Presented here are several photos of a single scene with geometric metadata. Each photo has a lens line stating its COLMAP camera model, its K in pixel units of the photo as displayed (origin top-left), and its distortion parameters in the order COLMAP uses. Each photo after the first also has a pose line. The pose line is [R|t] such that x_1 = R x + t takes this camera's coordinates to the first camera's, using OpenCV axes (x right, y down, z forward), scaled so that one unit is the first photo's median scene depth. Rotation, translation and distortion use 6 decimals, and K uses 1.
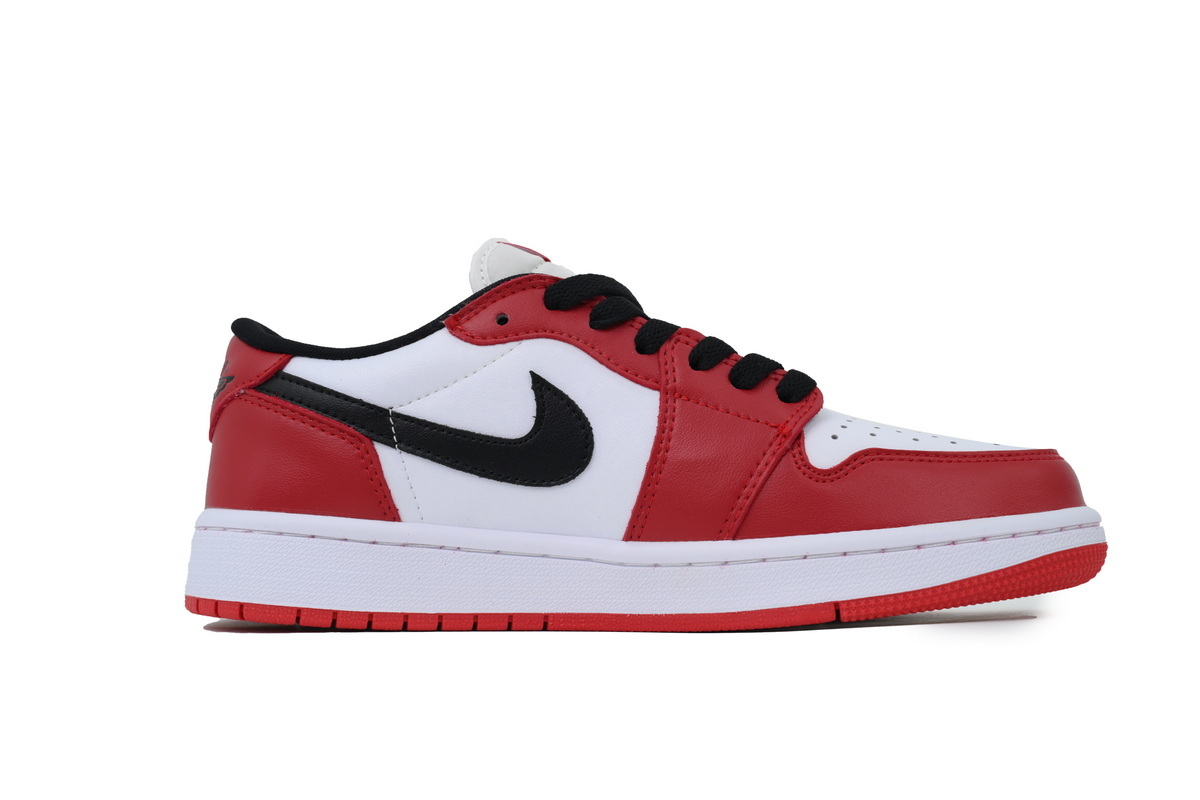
lens RADIAL K [[1344.5, 0, 603.0], [0, 1344.5, 404.1], [0, 0, 1]] dist [-0.005938, 0.000000]
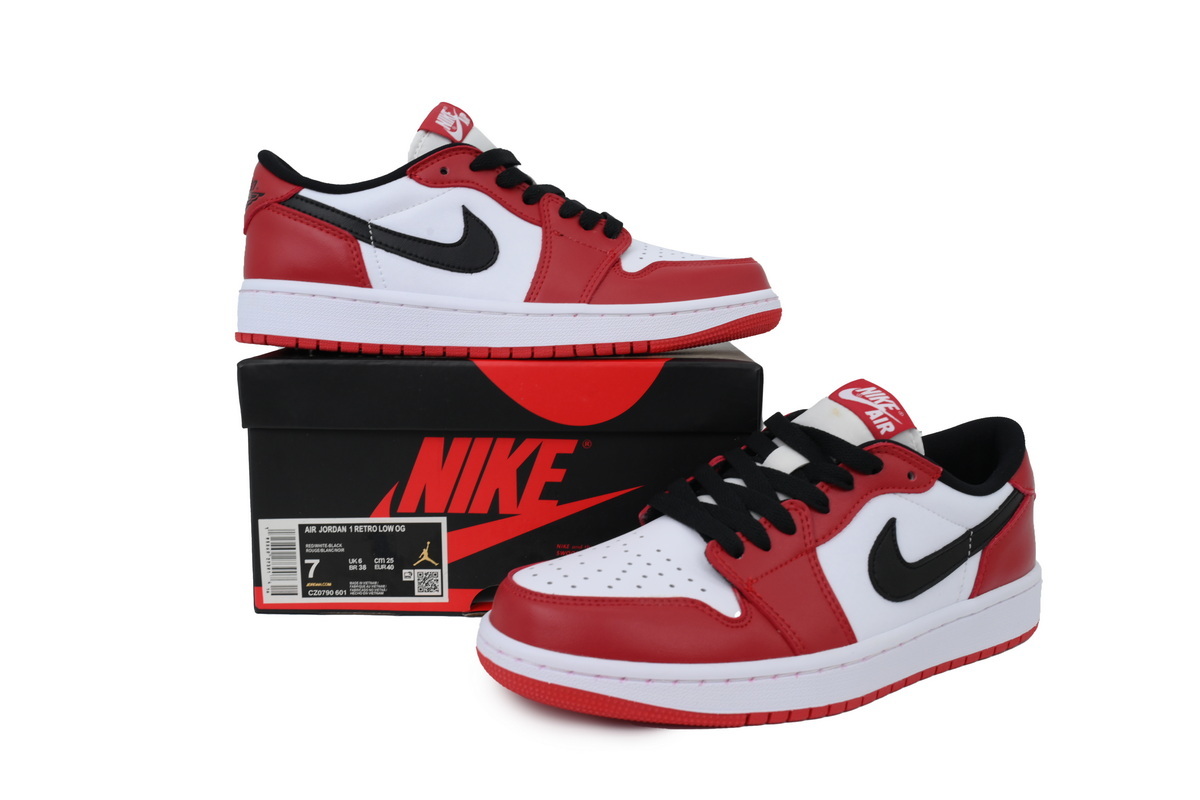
lens RADIAL K [[1188.2, 0, 596.4], [0, 1188.2, 398.8], [0, 0, 1]] dist [0.012966, 0.000000]
pose [[0.989436, 0.003071, 0.144940, -0.095811], [-0.032804, 0.978587, 0.203203, -0.091300], [-0.141212, -0.205811, 0.968350, -0.512841]]
